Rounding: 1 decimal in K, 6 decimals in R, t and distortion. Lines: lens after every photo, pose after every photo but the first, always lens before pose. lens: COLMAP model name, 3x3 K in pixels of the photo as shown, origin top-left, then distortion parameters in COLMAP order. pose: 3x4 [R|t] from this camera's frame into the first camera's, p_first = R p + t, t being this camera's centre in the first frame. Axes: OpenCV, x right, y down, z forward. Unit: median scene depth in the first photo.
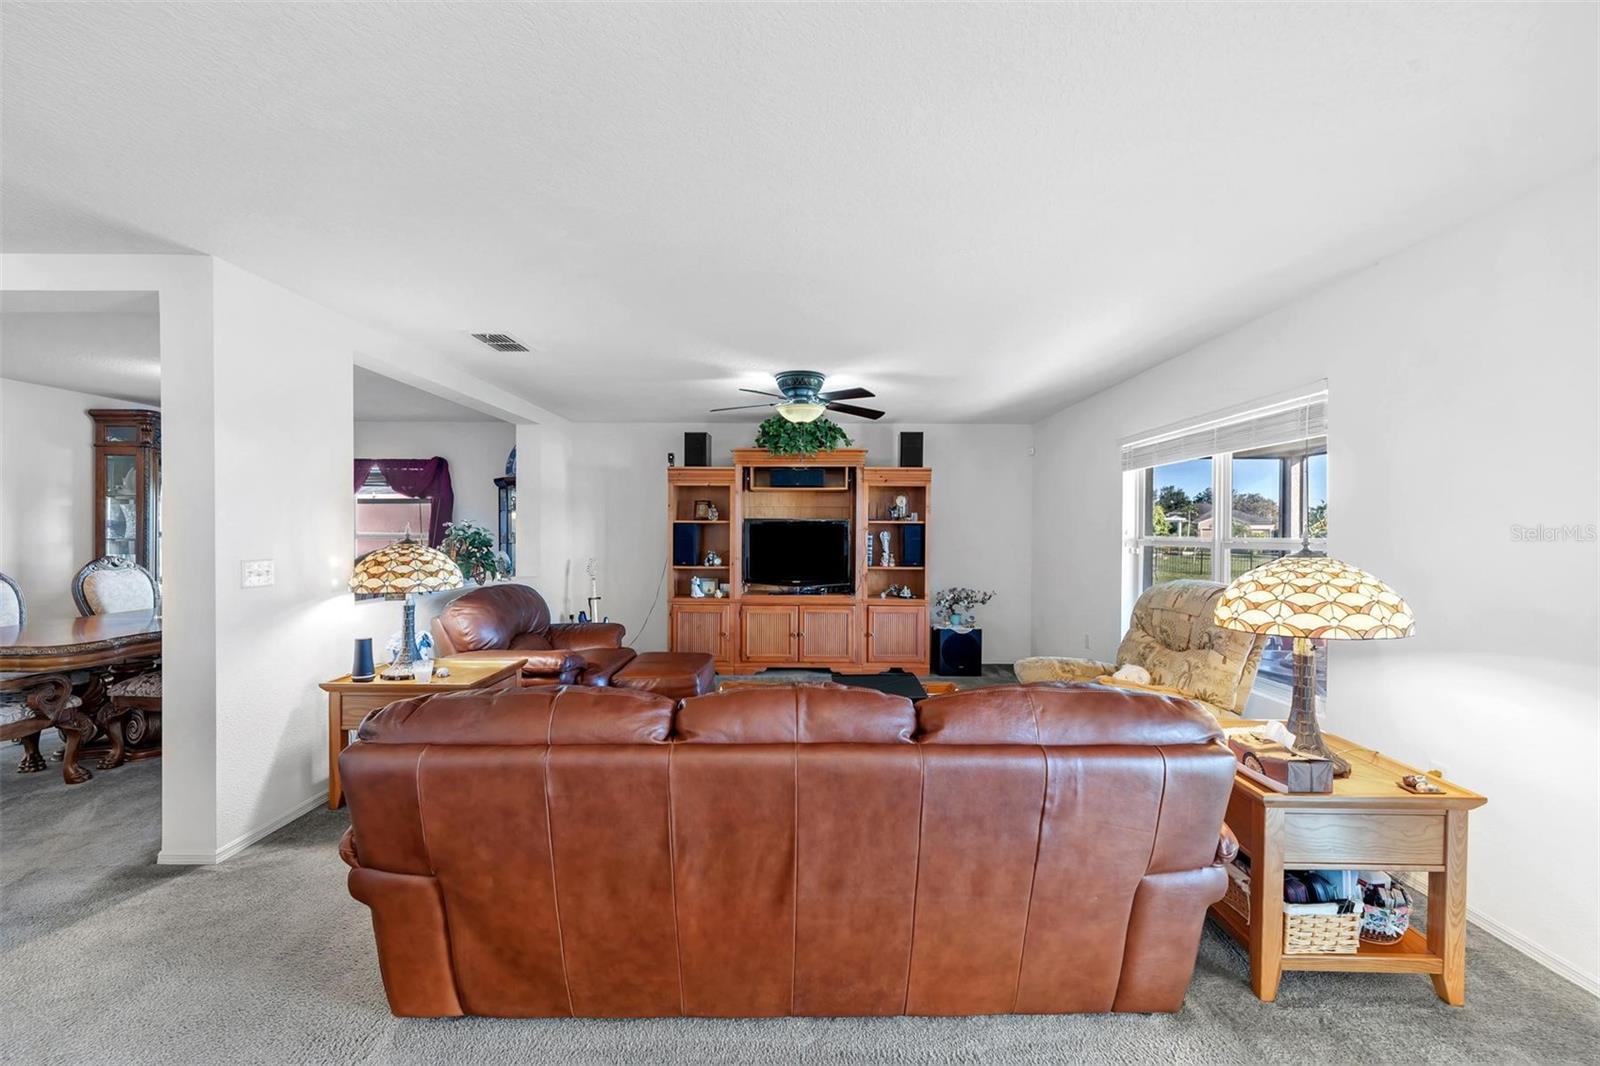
lens RADIAL K [[643.2, 0, 799.9], [0, 643.2, 526.8], [0, 0, 1]] dist [-0.000186, -0.000059]
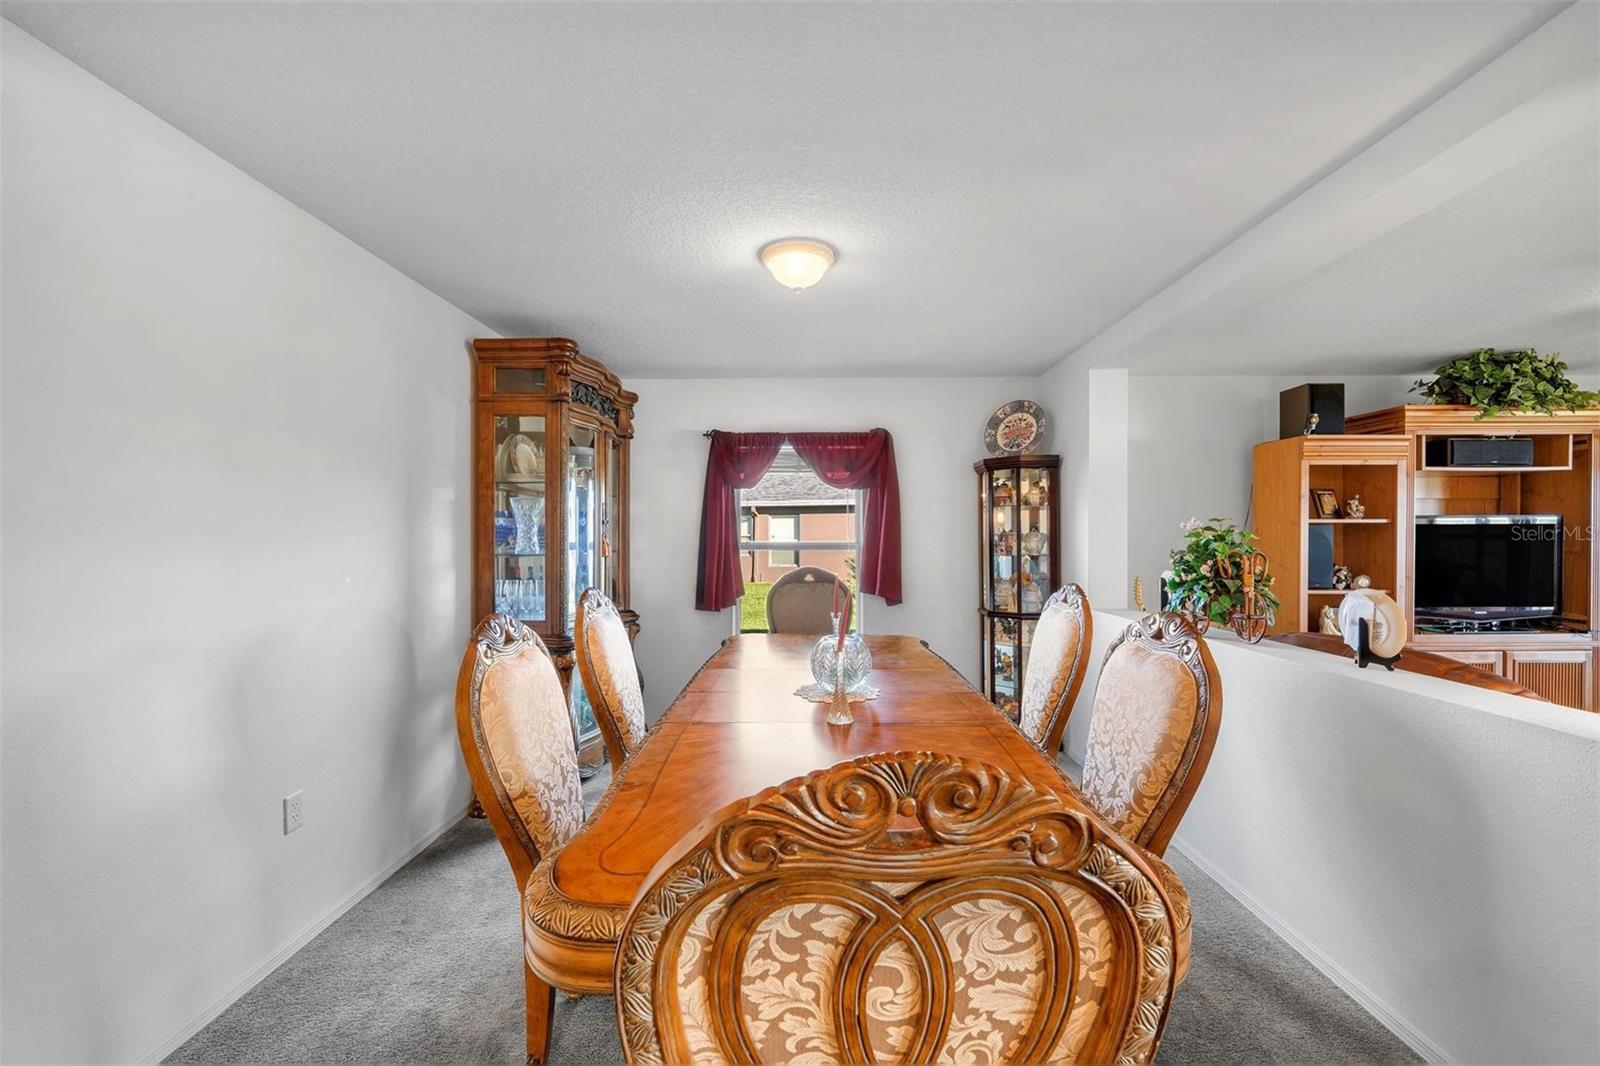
lens RADIAL K [[641.9, 0, 801.1], [0, 641.9, 537.2], [0, 0, 1]] dist [-0.000737, -0.000100]
pose [[0.999957, -0.007529, -0.005381, -0.699286], [0.007578, 0.999930, 0.009136, -0.001768], [0.005312, -0.009177, 0.999944, 0.354918]]
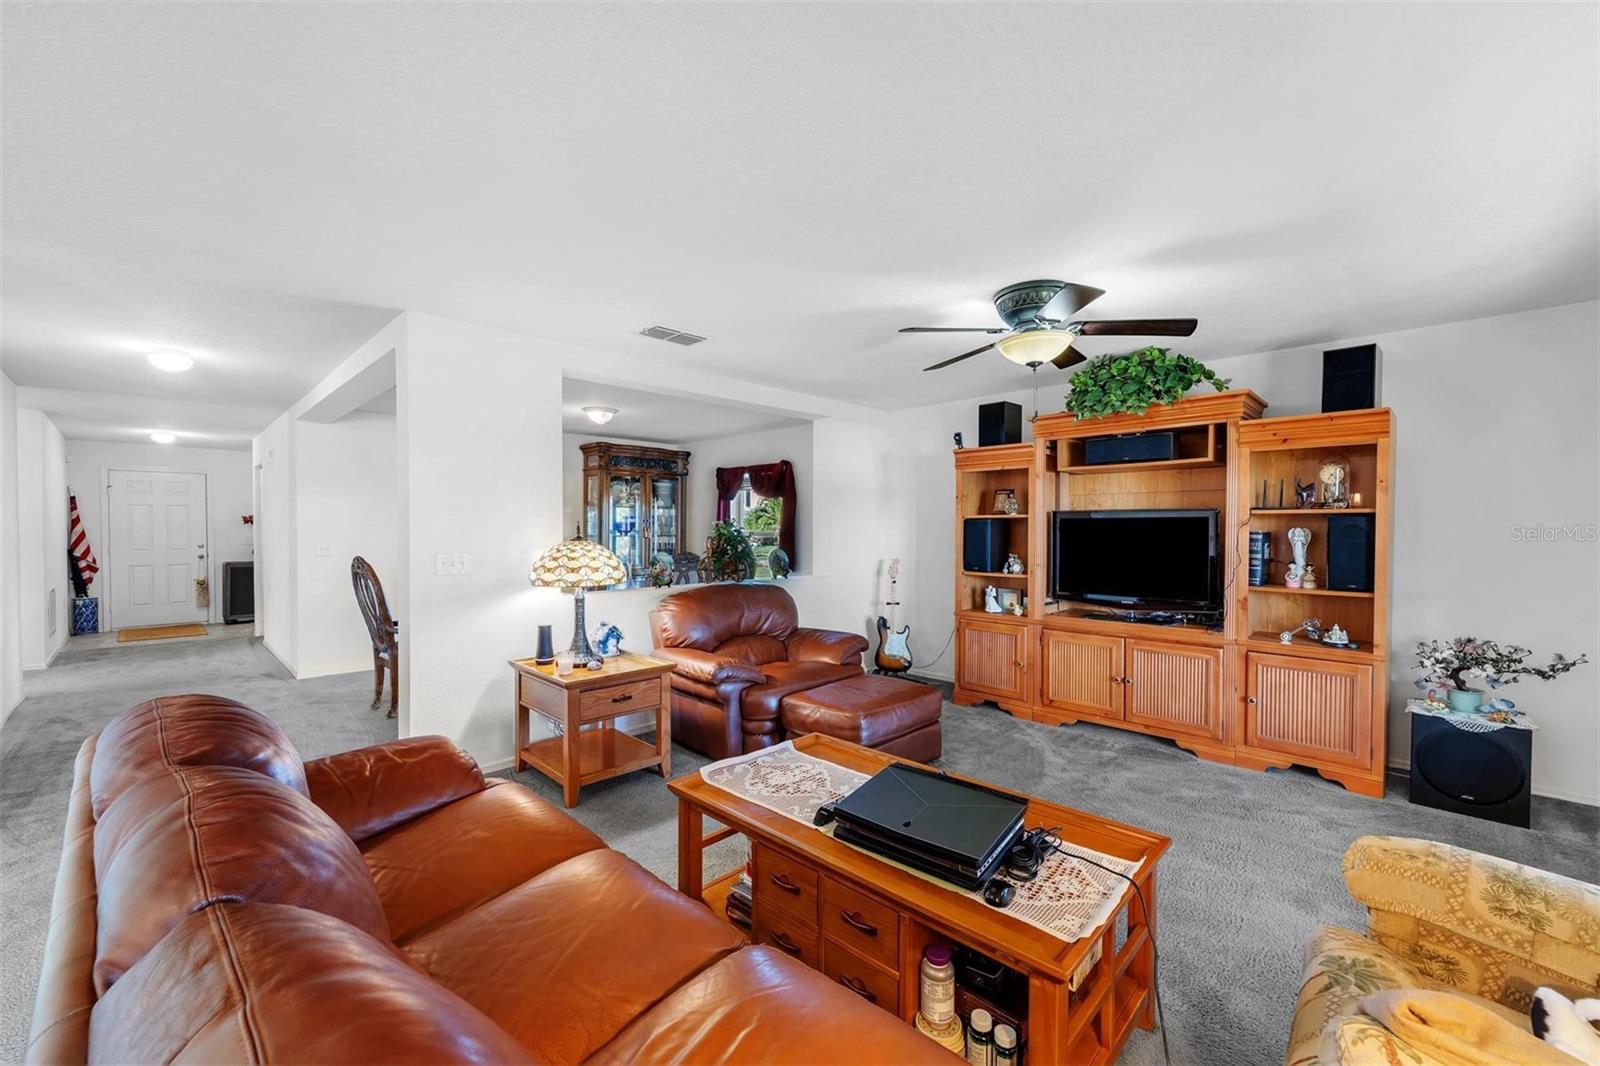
lens RADIAL K [[641.9, 0, 801.1], [0, 641.9, 537.2], [0, 0, 1]] dist [-0.000737, -0.000100]
pose [[0.713856, 0.005096, -0.700274, 0.226148], [0.007408, 0.999863, 0.014828, 0.004042], [0.700254, -0.015773, 0.713720, 0.279133]]
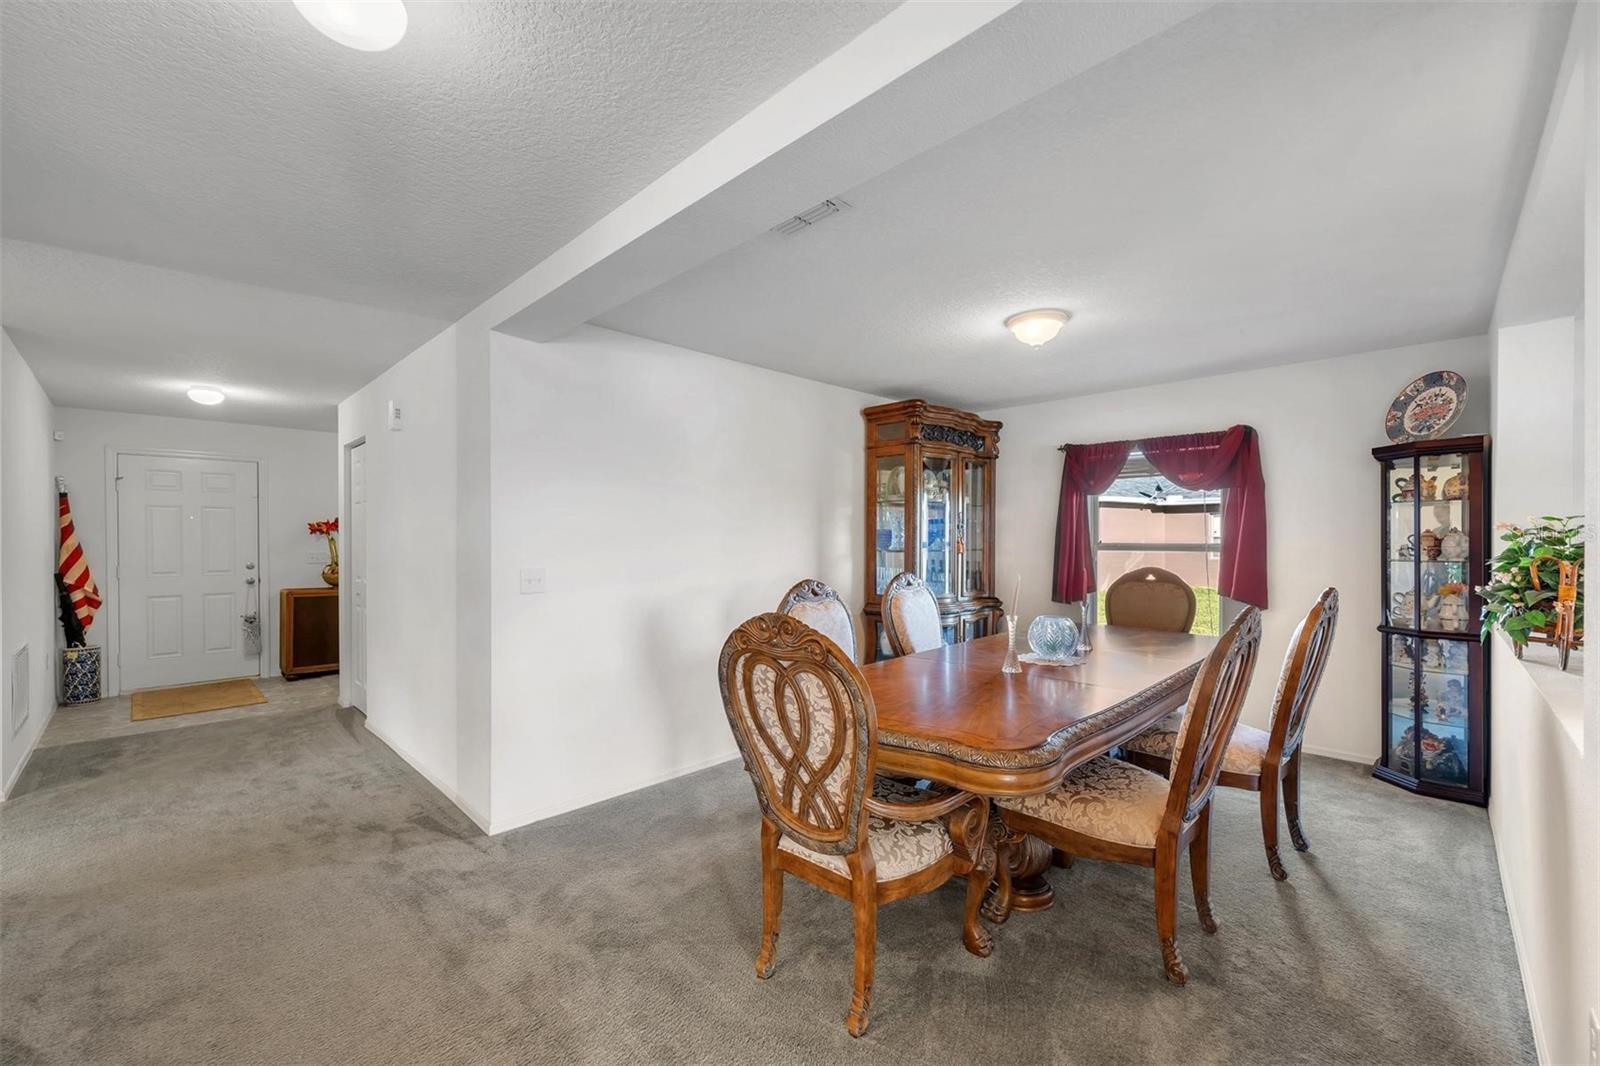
lens RADIAL K [[641.9, 0, 801.1], [0, 641.9, 537.2], [0, 0, 1]] dist [-0.000737, -0.000100]
pose [[0.713662, -0.006786, -0.700457, -0.464195], [0.010577, 0.999943, 0.001089, -0.001979], [0.700410, -0.008186, 0.713694, 0.251087]]
